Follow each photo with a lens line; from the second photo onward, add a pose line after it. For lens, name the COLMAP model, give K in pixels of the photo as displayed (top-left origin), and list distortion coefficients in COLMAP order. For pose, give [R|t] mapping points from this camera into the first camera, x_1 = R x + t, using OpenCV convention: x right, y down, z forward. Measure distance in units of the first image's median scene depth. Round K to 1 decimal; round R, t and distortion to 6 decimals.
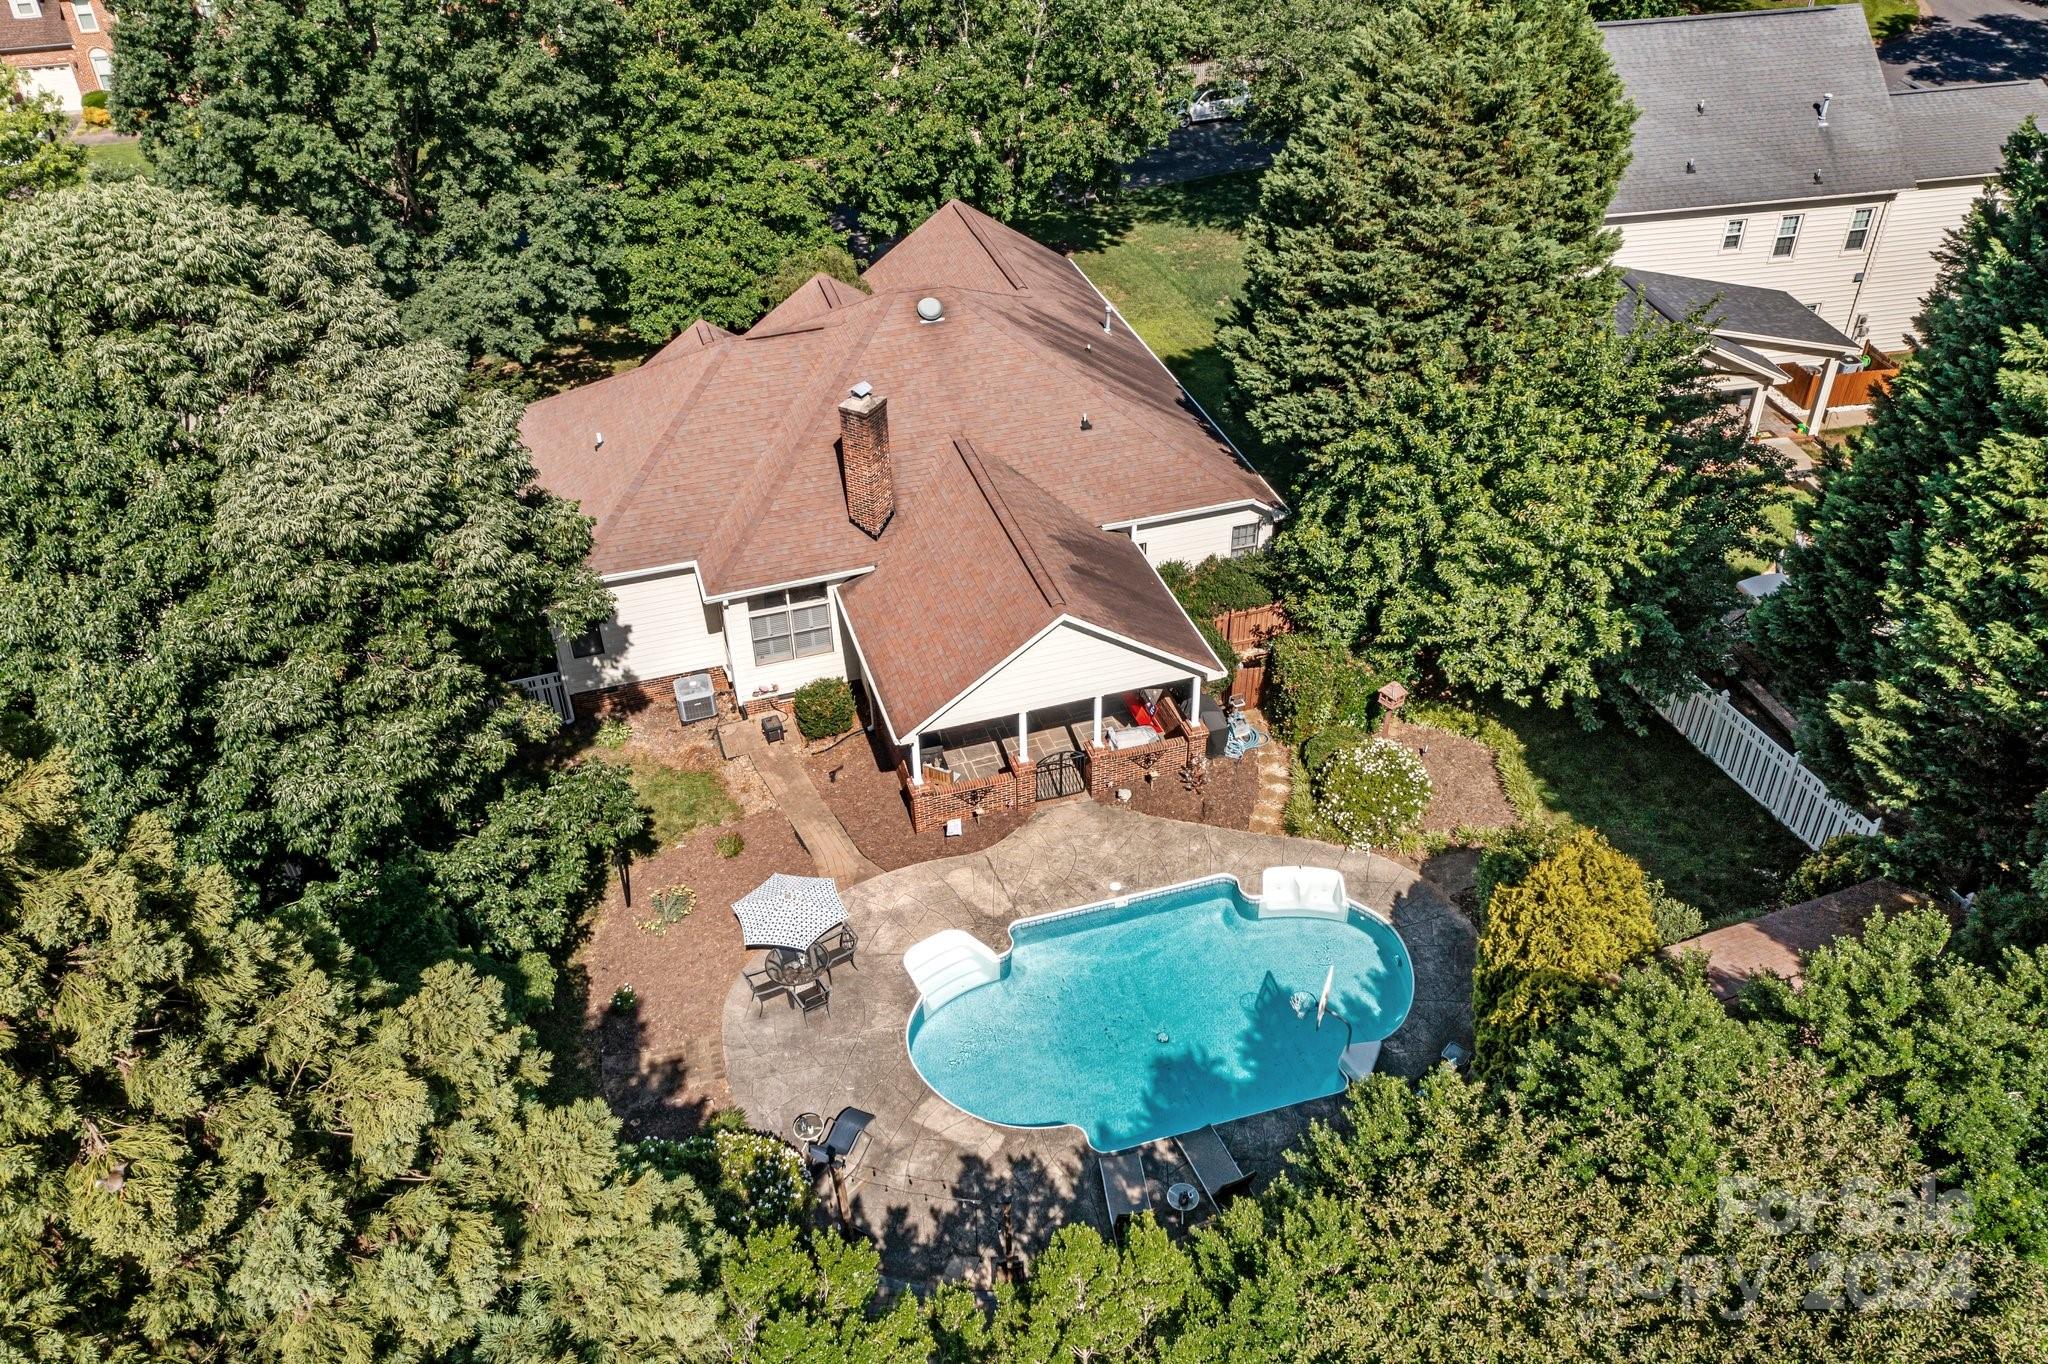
lens RADIAL K [[1604.9, 0, 1018.1], [0, 1604.9, 682.6], [0, 0, 1]] dist [-0.013425, 0.004055]
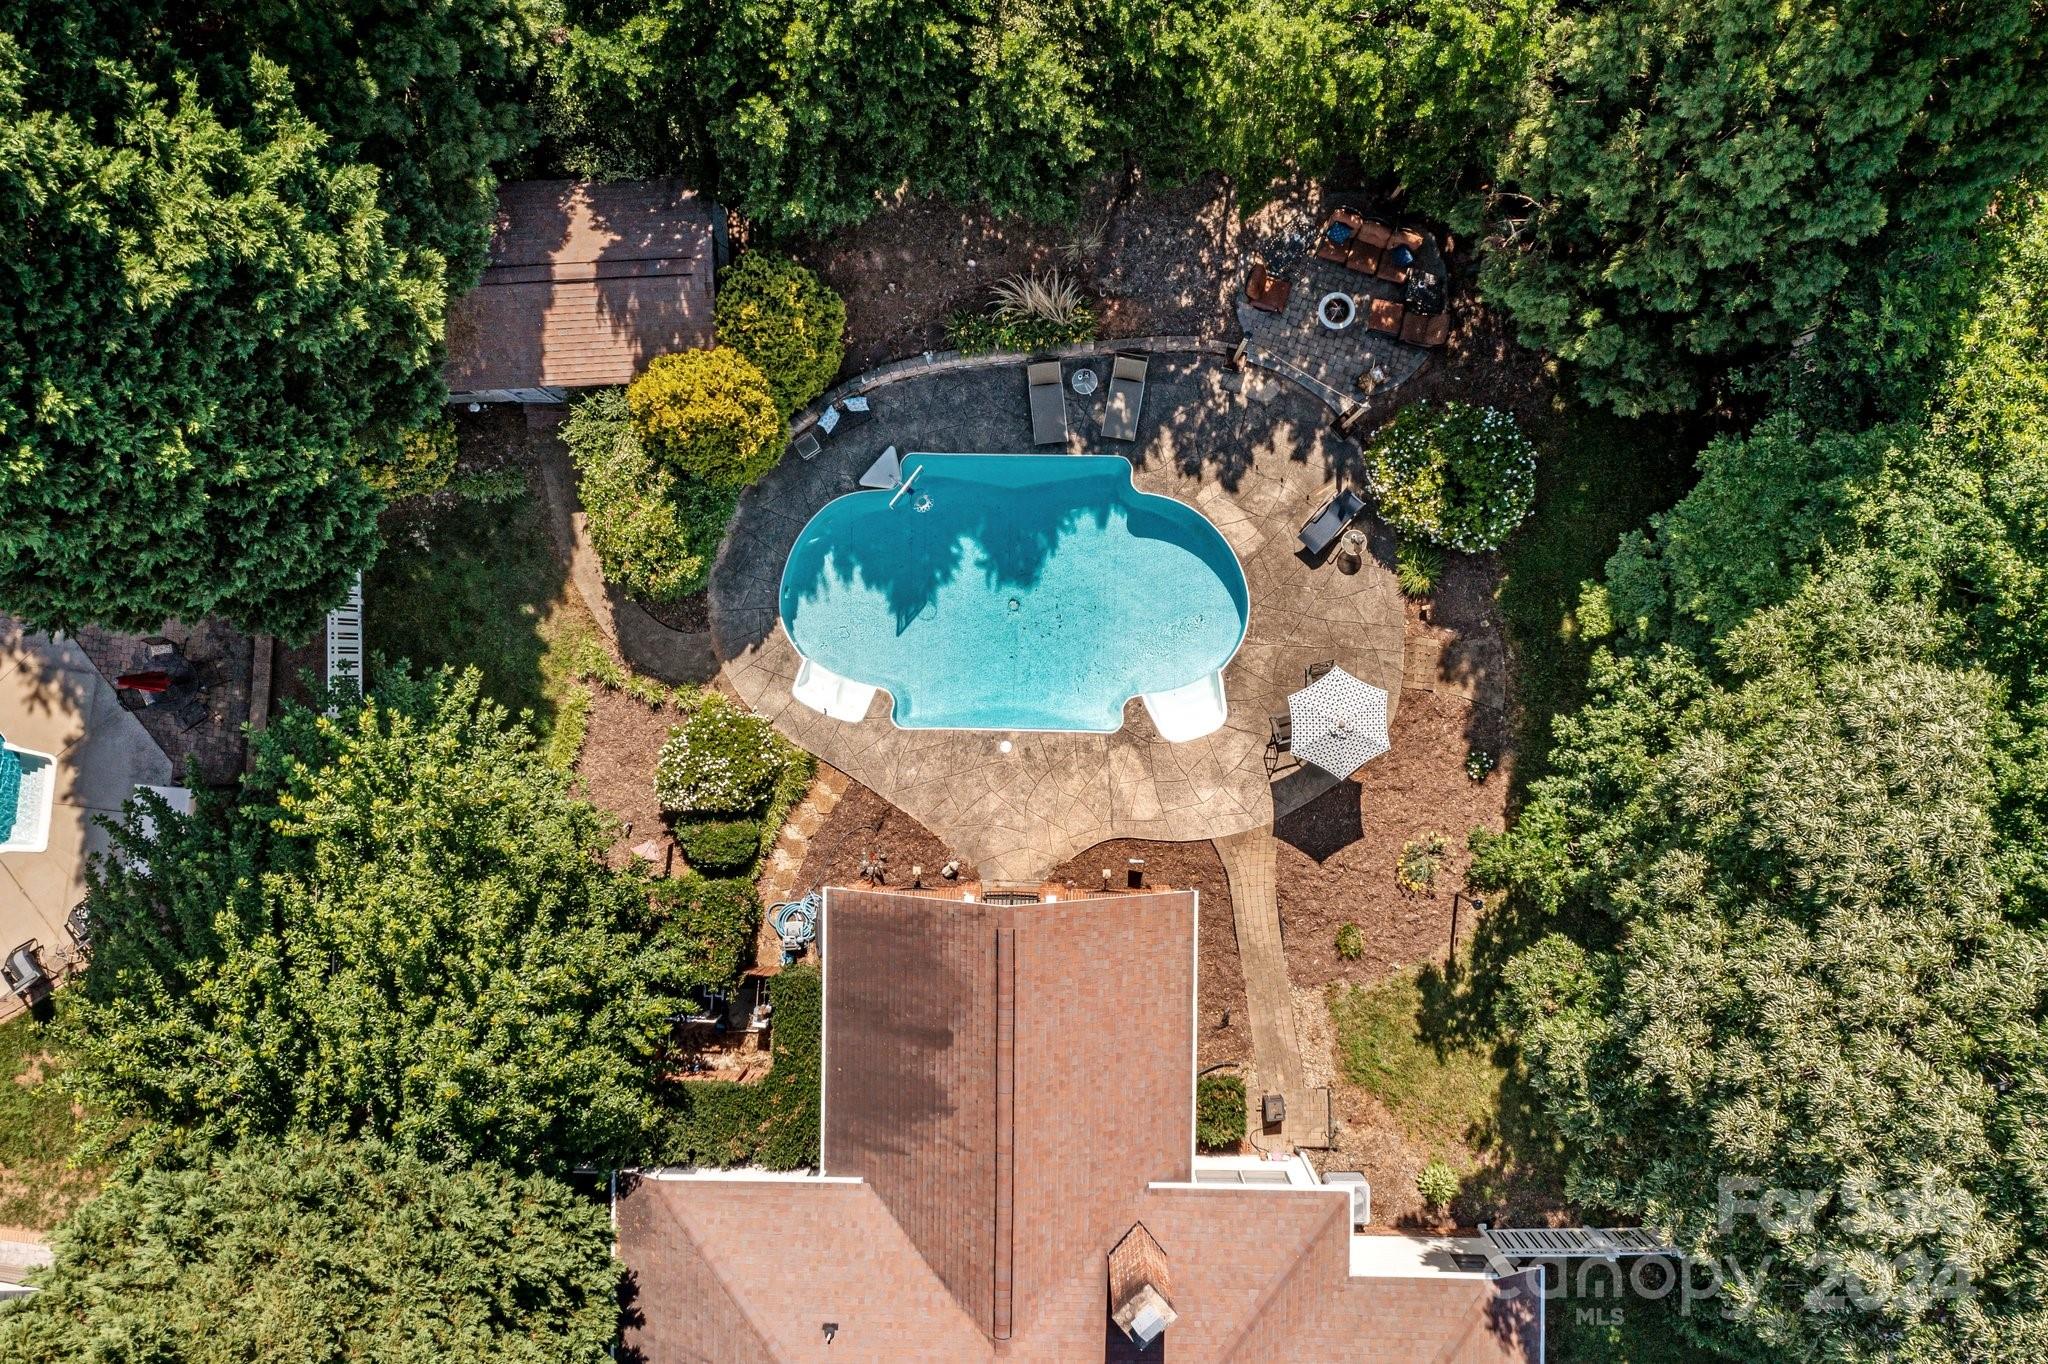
lens RADIAL K [[1604.9, 0, 1017.5], [0, 1604.9, 679.1], [0, 0, 1]] dist [-0.013425, 0.004055]
pose [[-0.951397, -0.304228, 0.047844, 0.020599], [0.222619, -0.572035, 0.789441, -0.762848], [-0.212802, 0.761722, 0.611959, 0.388049]]
